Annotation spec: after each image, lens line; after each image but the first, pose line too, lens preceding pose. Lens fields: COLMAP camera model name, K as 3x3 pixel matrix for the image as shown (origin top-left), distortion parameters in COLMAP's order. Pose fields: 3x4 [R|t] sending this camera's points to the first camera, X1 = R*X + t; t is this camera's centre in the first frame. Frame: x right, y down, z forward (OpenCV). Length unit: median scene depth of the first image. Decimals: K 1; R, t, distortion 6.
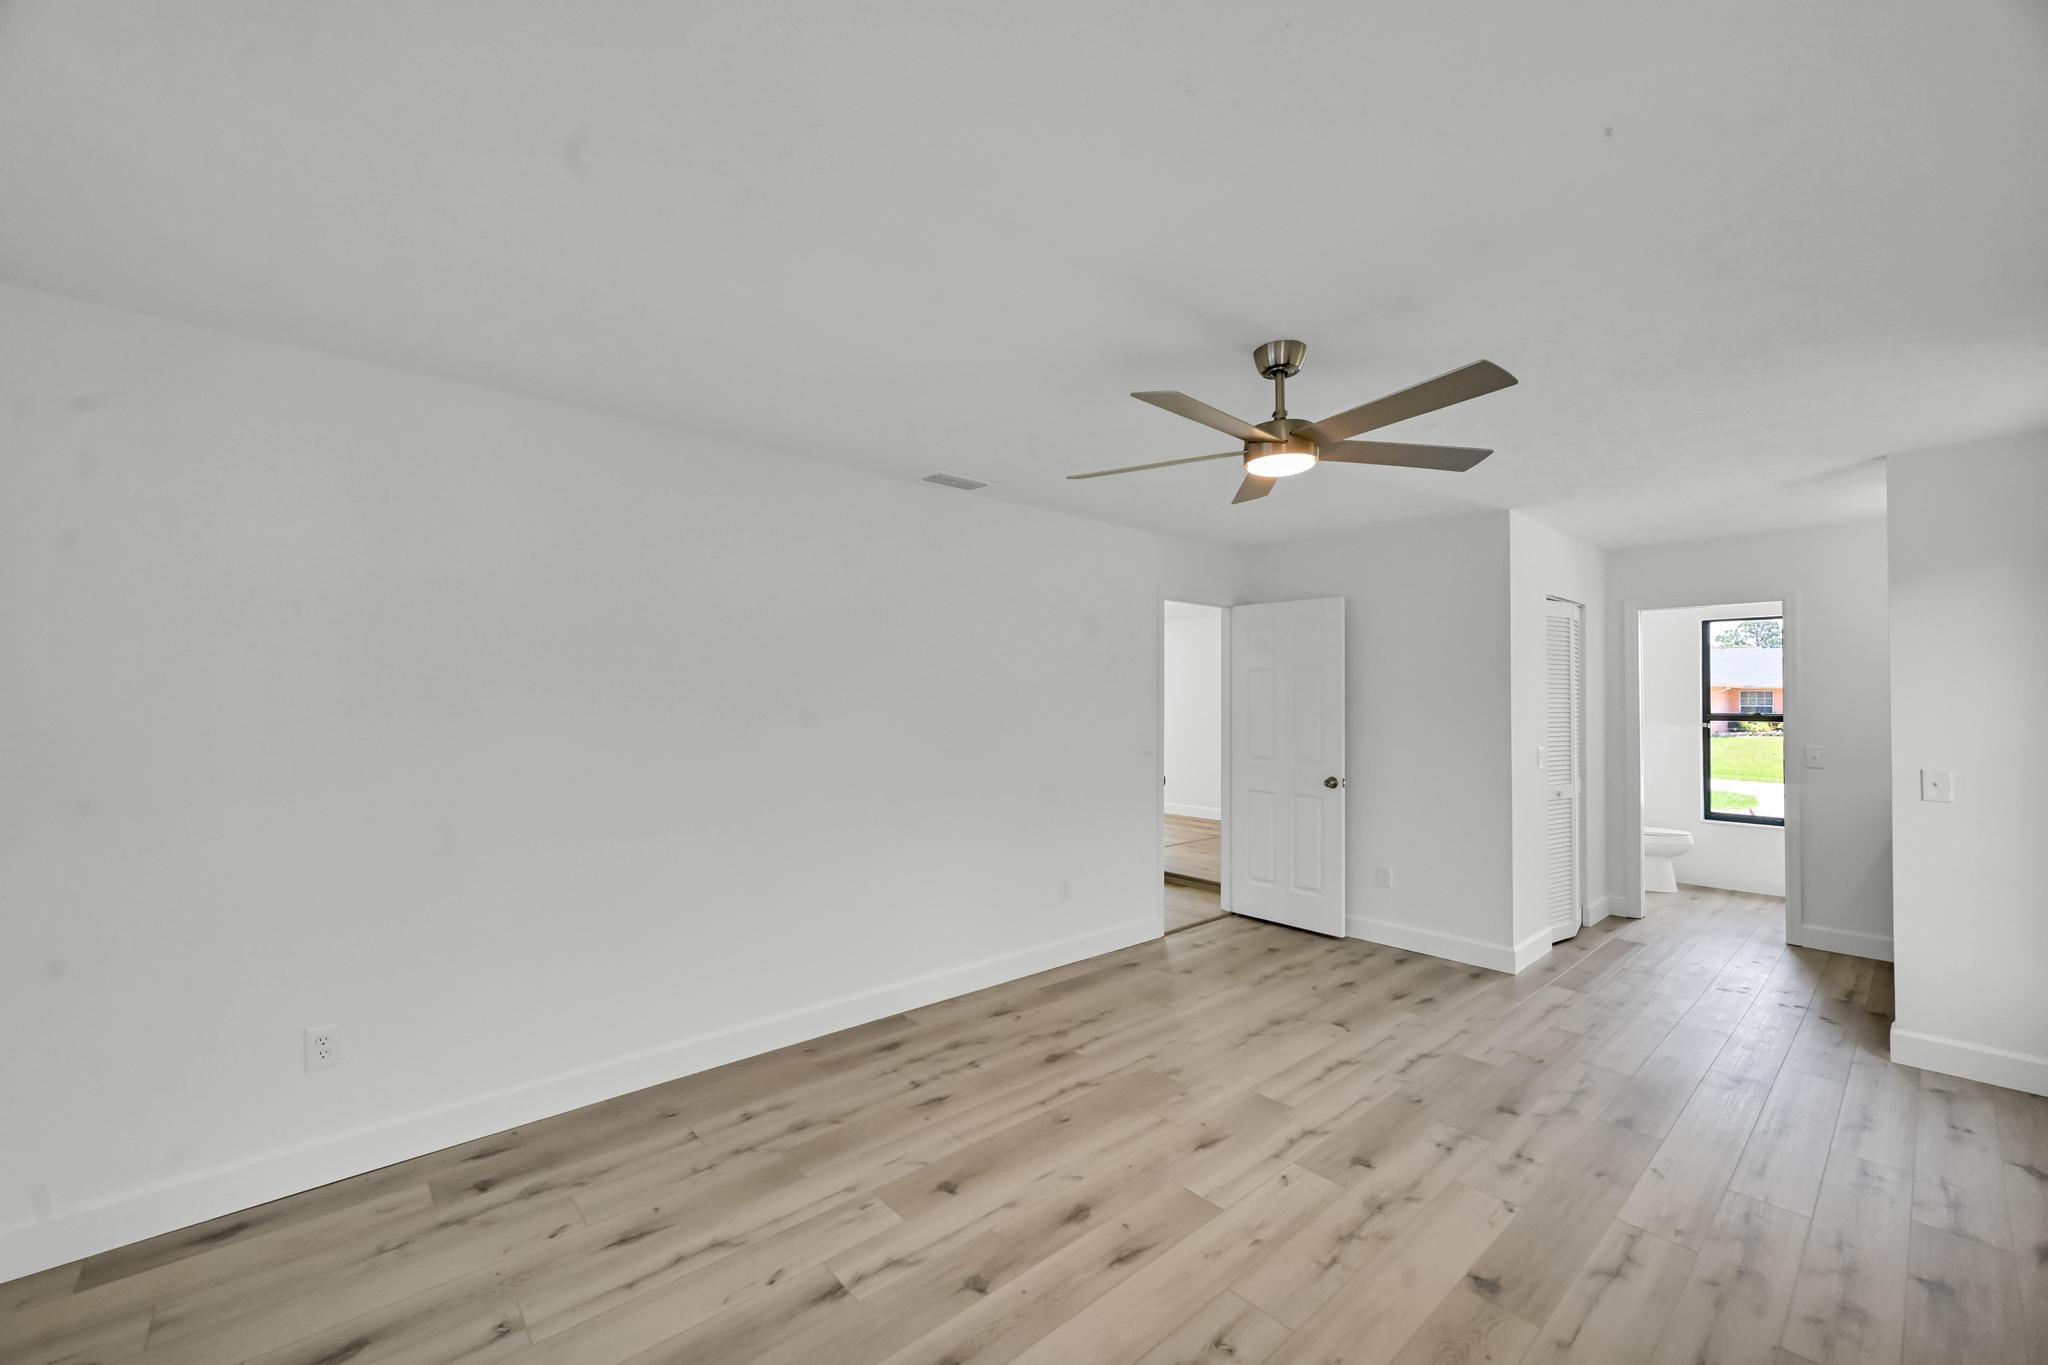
lens RADIAL K [[825.2, 0, 1015.2], [0, 825.2, 684.1], [0, 0, 1]] dist [-0.002354, 0.000004]
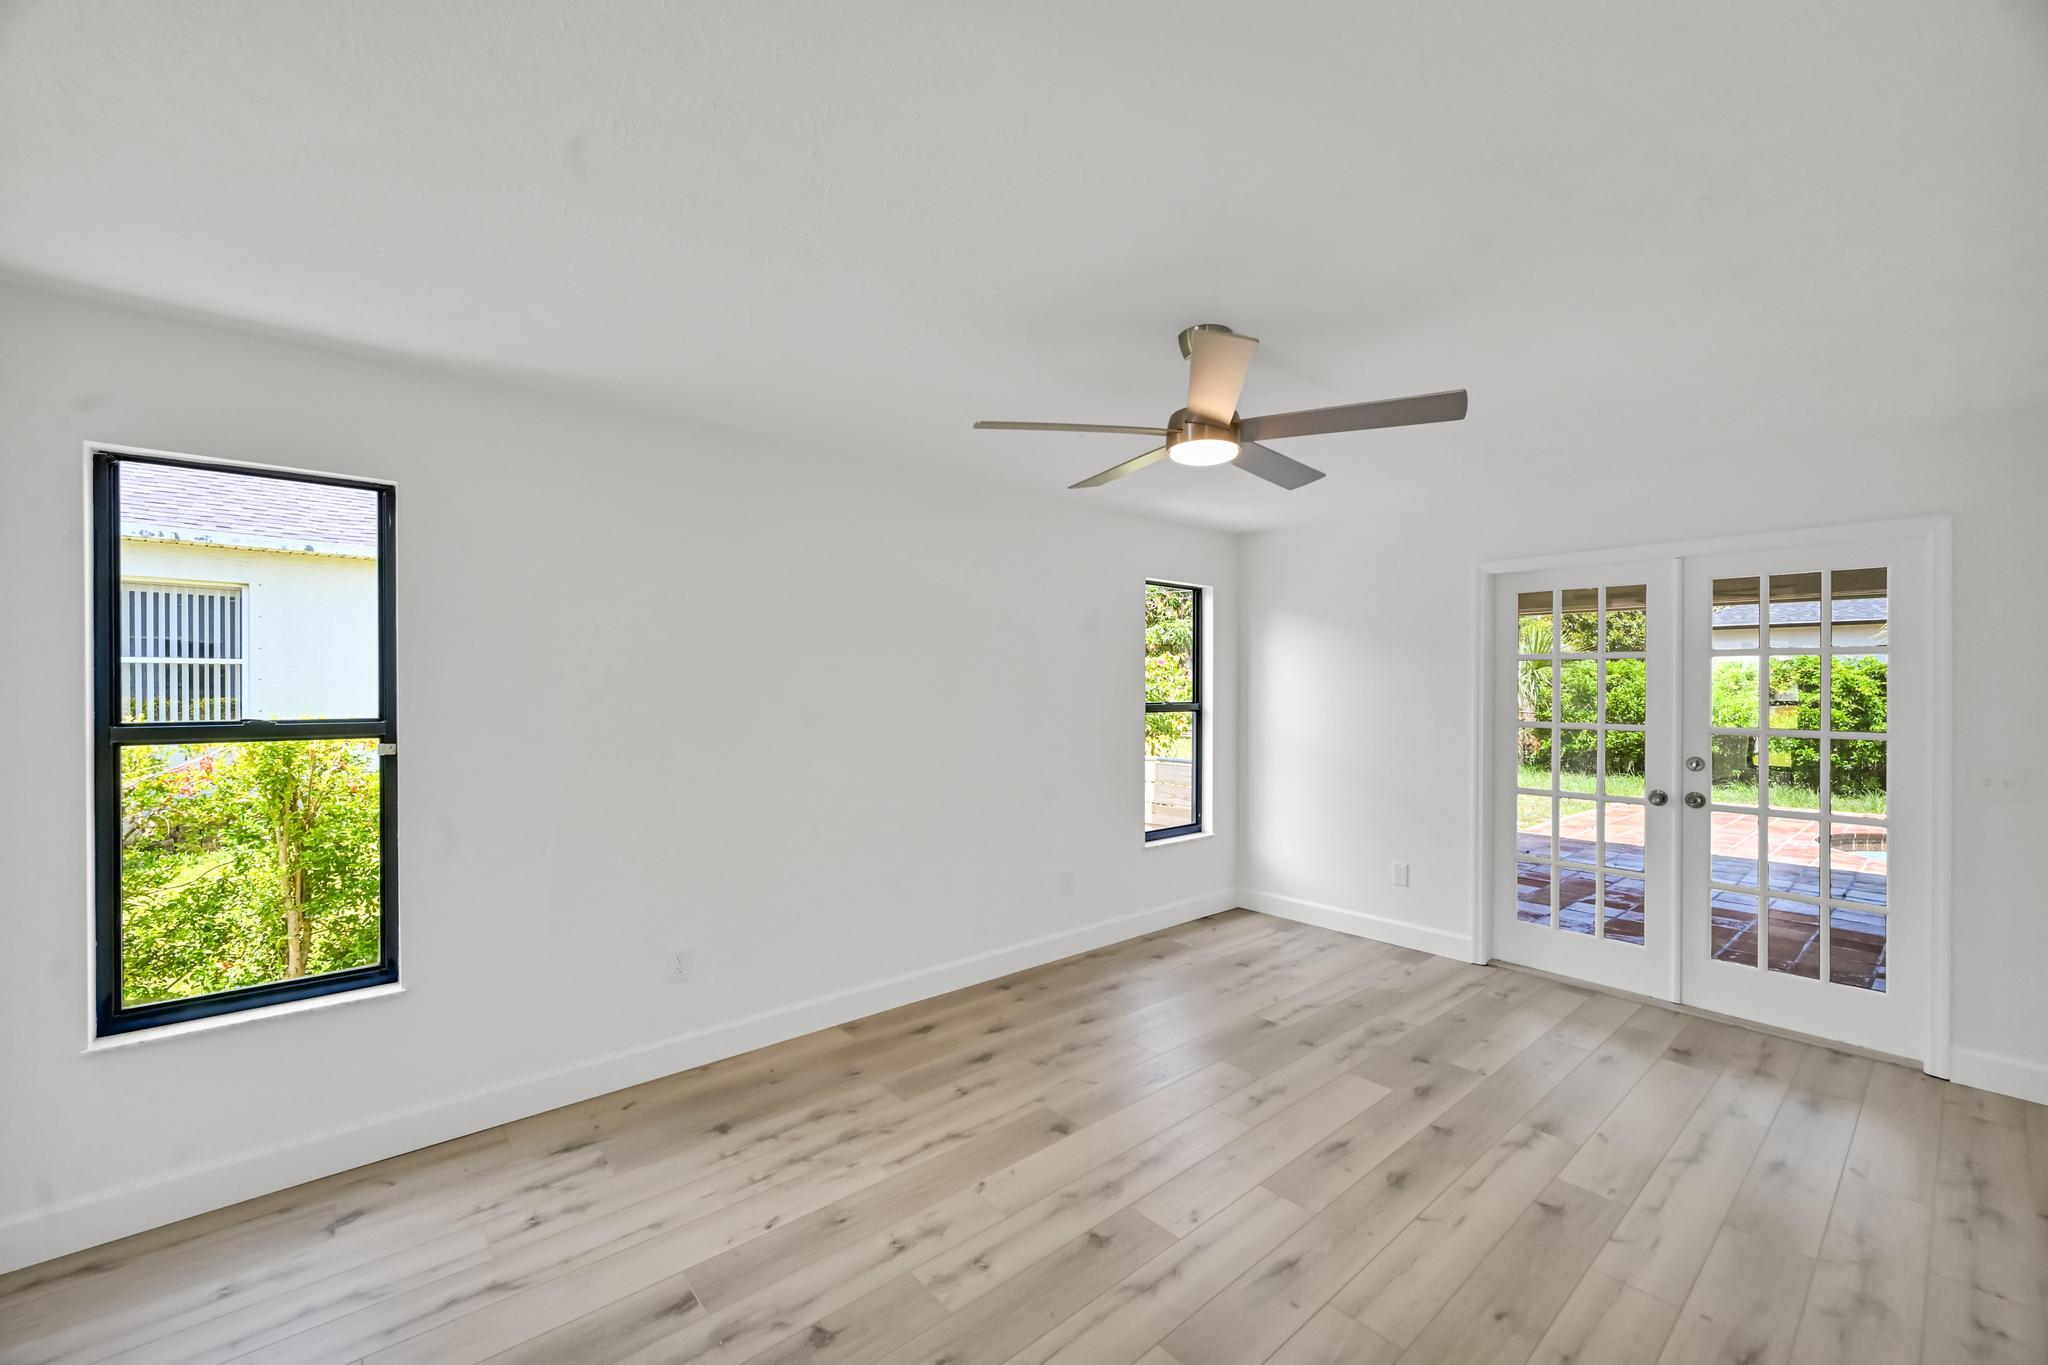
lens RADIAL K [[825.2, 0, 1015.2], [0, 825.2, 684.1], [0, 0, 1]] dist [-0.002354, 0.000004]
pose [[-0.999865, -0.004240, 0.015850, 0.523461], [-0.004583, 0.999755, -0.021634, 0.029499], [-0.015755, -0.021704, -0.999640, 1.967450]]
